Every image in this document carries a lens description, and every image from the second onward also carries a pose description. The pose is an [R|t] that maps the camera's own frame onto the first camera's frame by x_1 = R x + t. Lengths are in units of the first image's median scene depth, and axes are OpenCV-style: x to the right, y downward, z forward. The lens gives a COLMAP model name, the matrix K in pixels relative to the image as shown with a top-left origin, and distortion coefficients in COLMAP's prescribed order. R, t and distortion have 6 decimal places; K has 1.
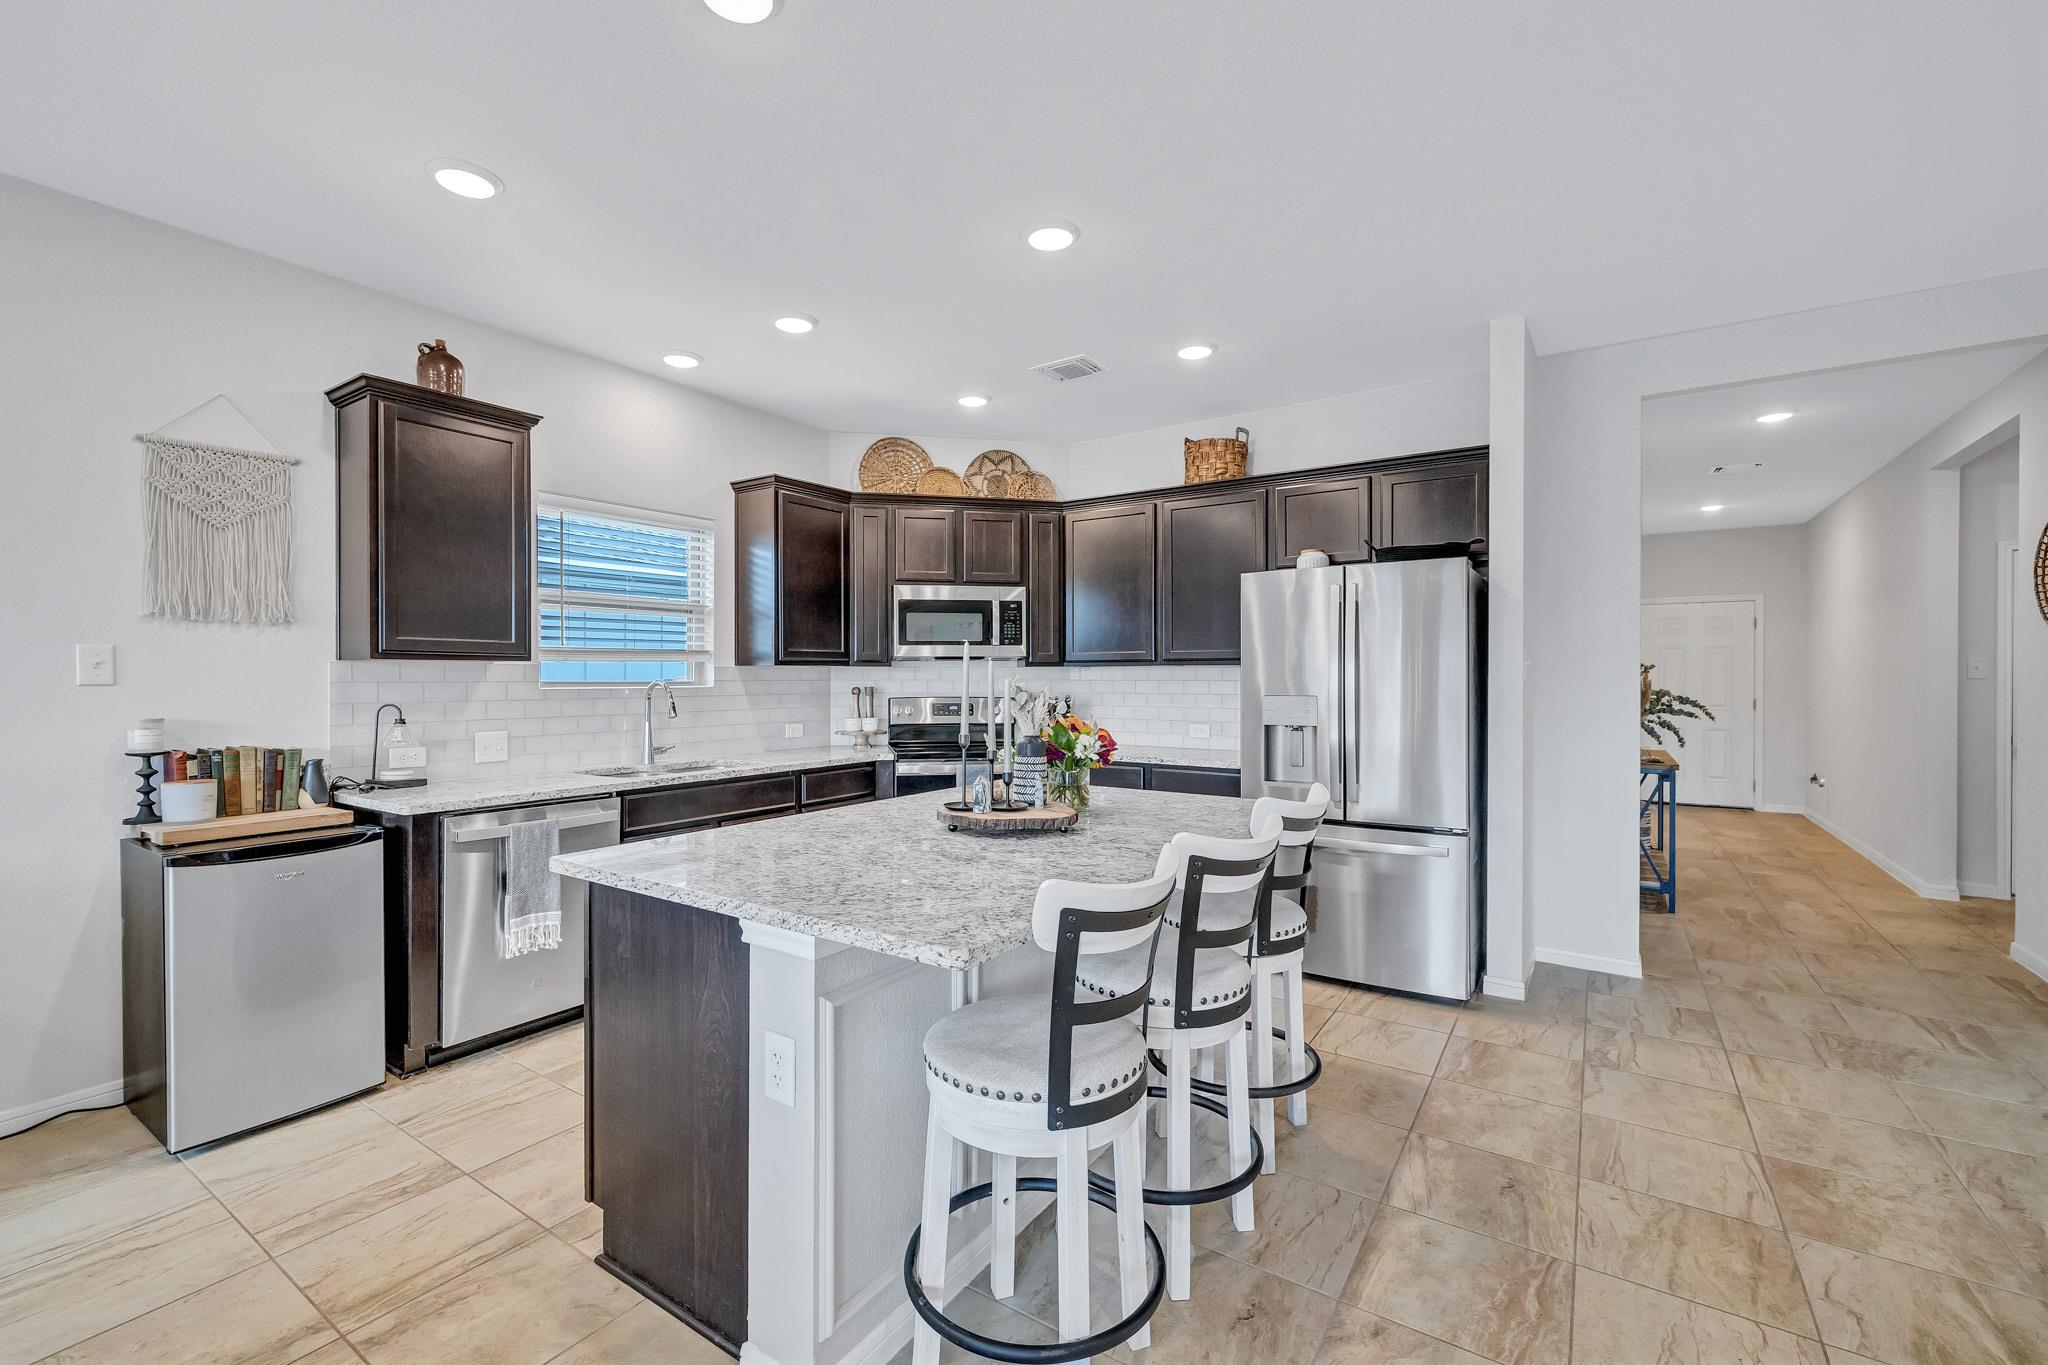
lens RADIAL K [[866.5, 0, 1009.7], [0, 866.5, 680.8], [0, 0, 1]] dist [0.006068, -0.001704]
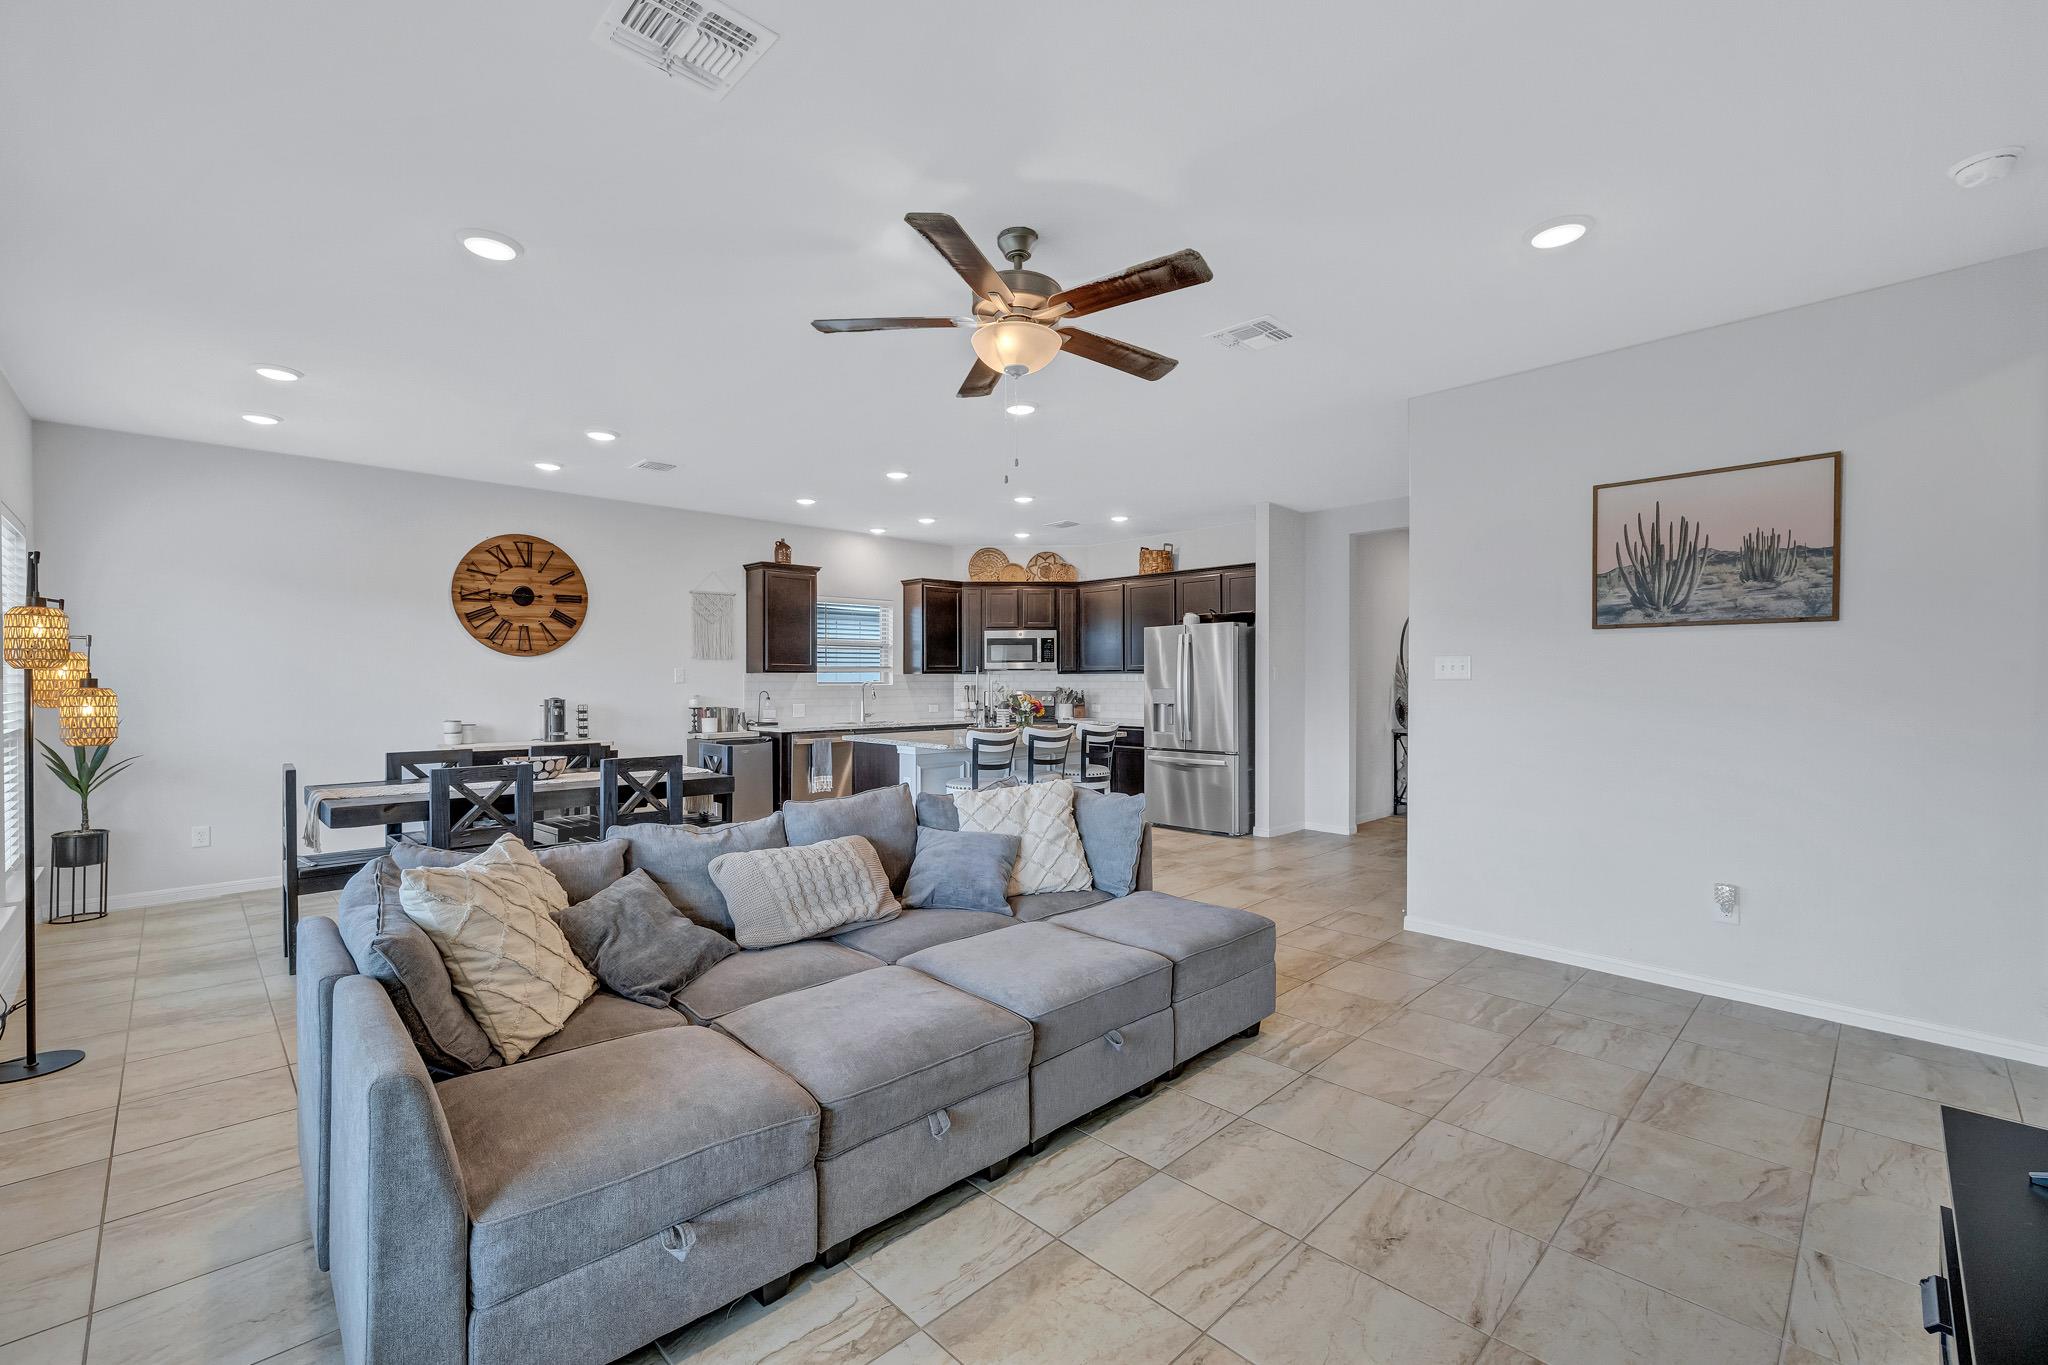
lens RADIAL K [[866.5, 0, 994.6], [0, 866.5, 671.1], [0, 0, 1]] dist [0.006068, -0.001704]
pose [[0.976271, -0.003530, -0.216525, 0.307773], [0.000035, 0.999870, -0.016145, 0.006987], [0.216554, 0.015755, 0.976144, -0.861866]]
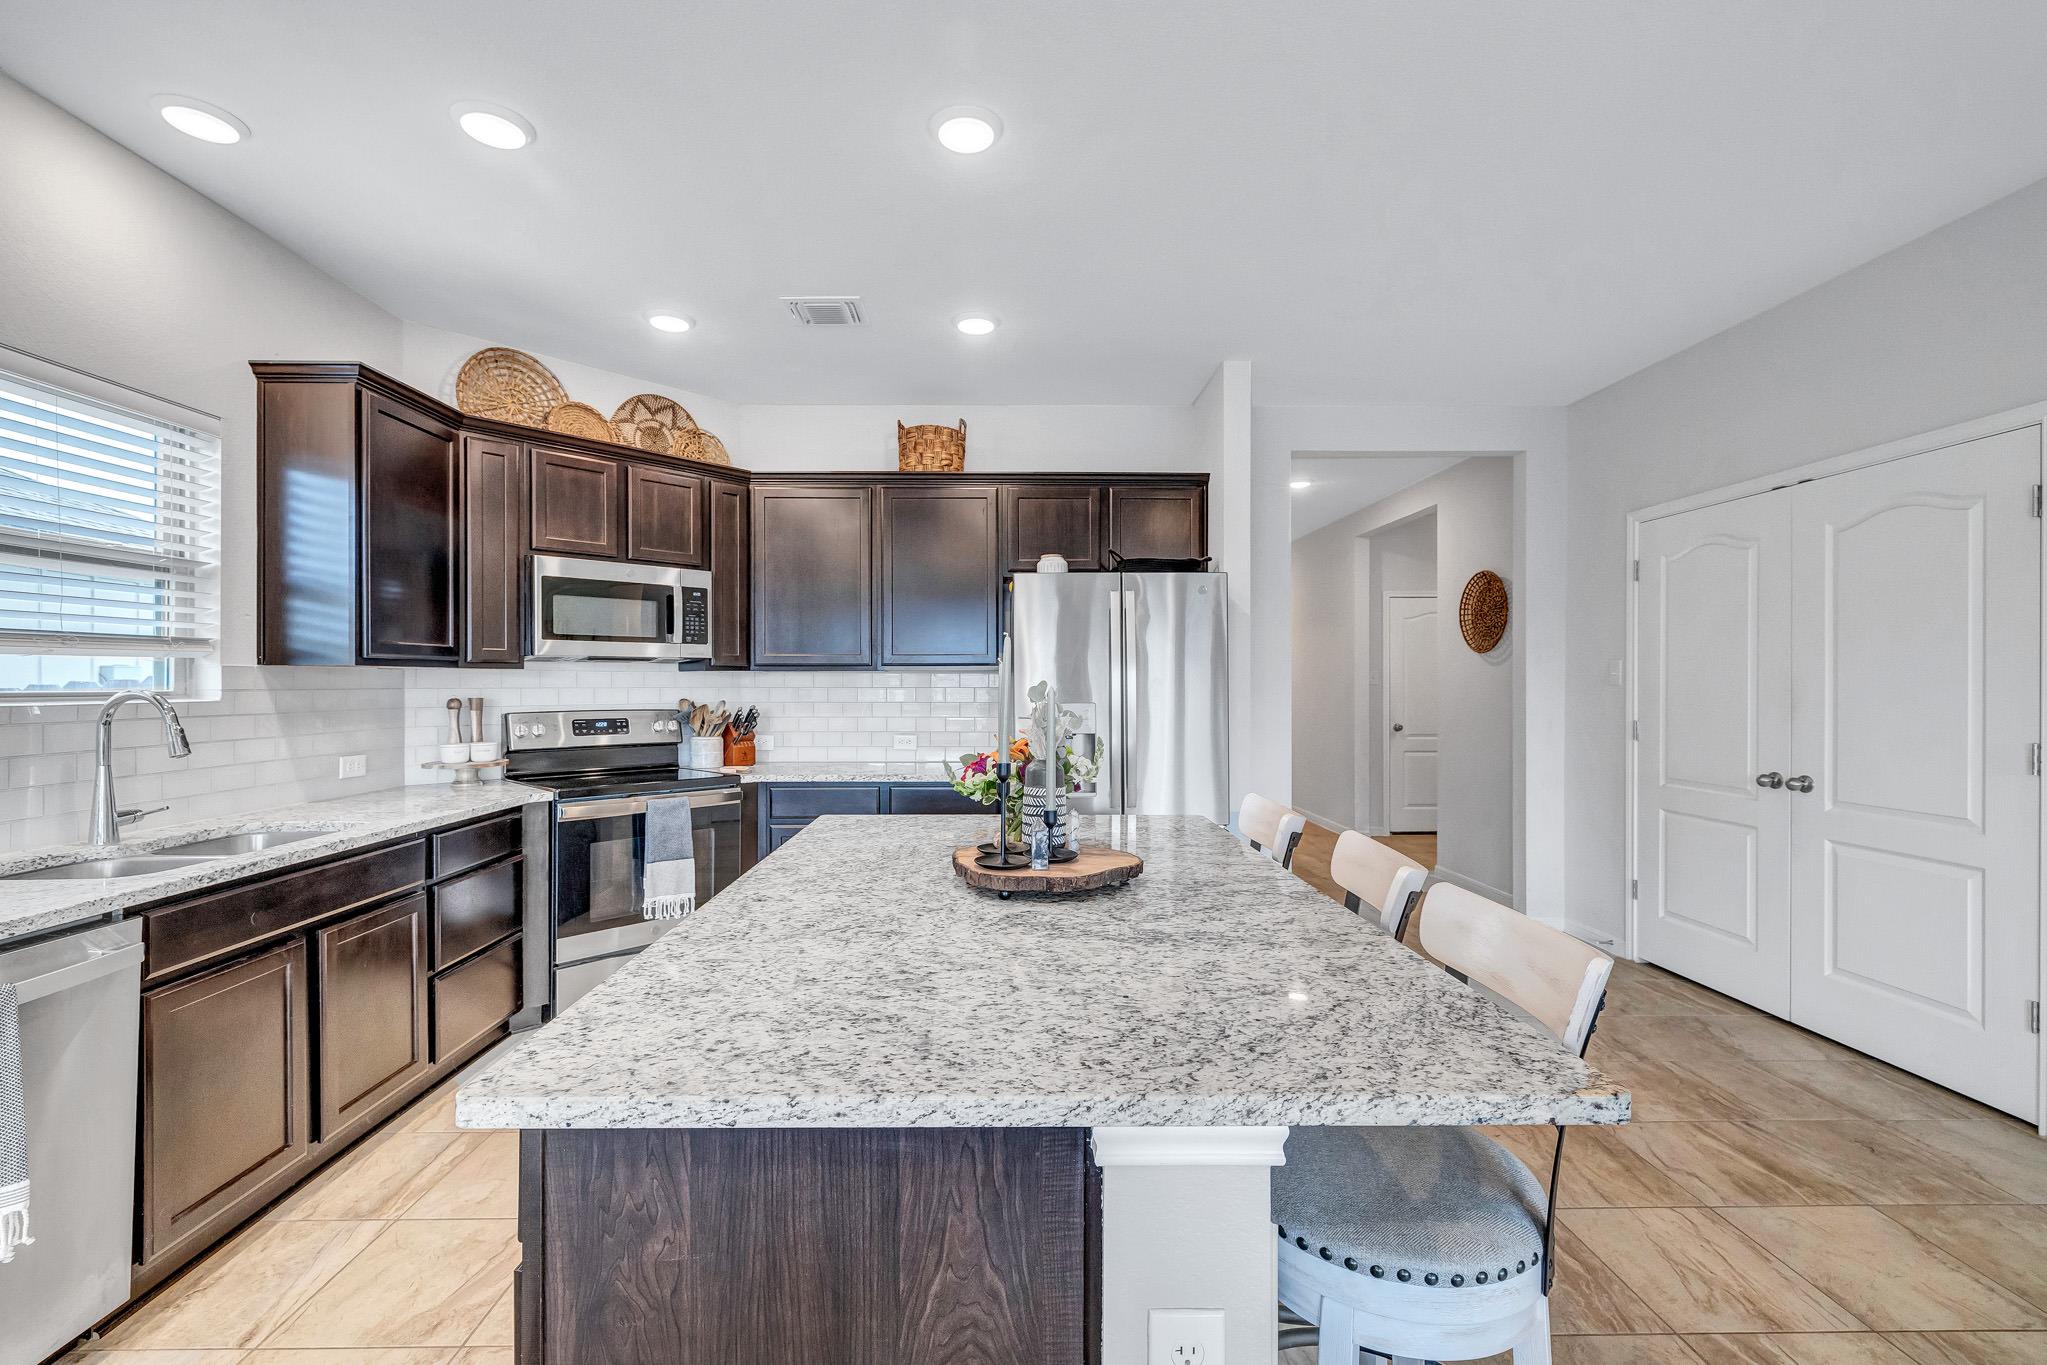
lens RADIAL K [[866.1, 0, 1009.3], [0, 866.1, 678.8], [0, 0, 1]] dist [0.006068, -0.001704]
pose [[0.817883, 0.003393, 0.575375, -0.235266], [0.002135, 0.999958, -0.008932, -0.001272], [-0.575381, 0.008534, 0.817841, 0.202886]]
